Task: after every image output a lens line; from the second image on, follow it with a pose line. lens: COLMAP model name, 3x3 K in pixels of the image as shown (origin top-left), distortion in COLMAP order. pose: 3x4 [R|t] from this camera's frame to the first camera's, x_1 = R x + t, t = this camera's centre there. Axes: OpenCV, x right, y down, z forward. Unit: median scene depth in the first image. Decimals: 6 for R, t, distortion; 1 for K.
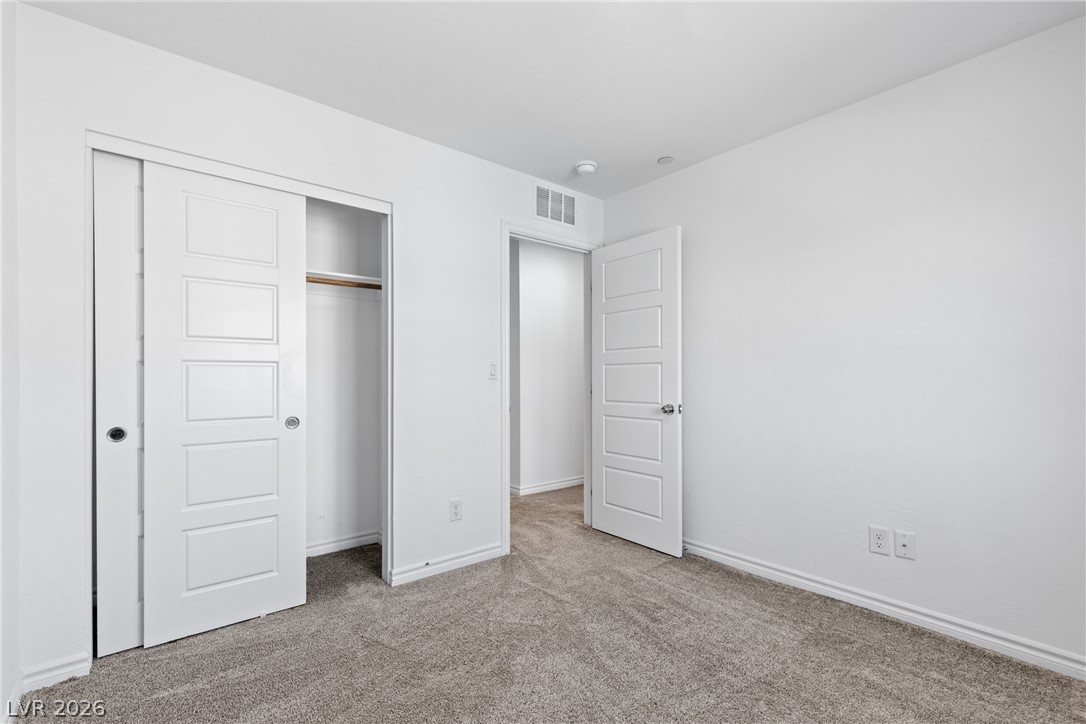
lens RADIAL K [[491.0, 0, 556.1], [0, 491.0, 361.3], [0, 0, 1]] dist [0.011284, -0.003201]
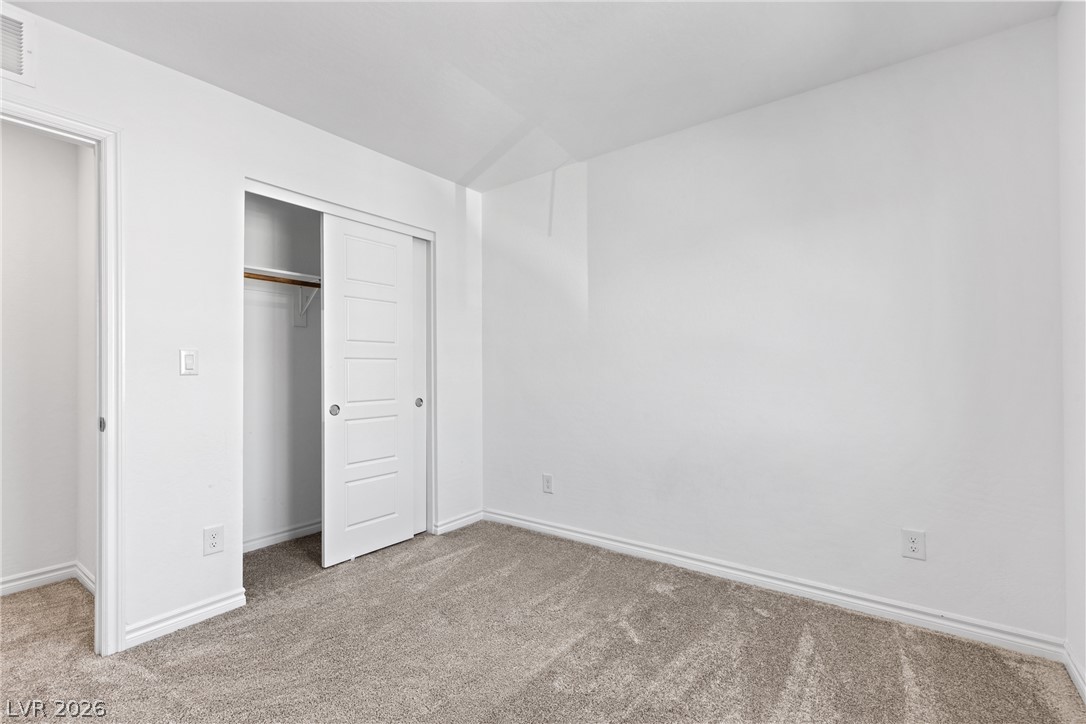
lens RADIAL K [[491.0, 0, 546.1], [0, 491.0, 358.1], [0, 0, 1]] dist [0.011284, -0.003201]
pose [[0.974491, 0.001224, 0.224424, -0.130444], [-0.002126, 0.999991, 0.003781, -0.002284], [-0.224417, -0.004162, 0.974484, -0.113854]]
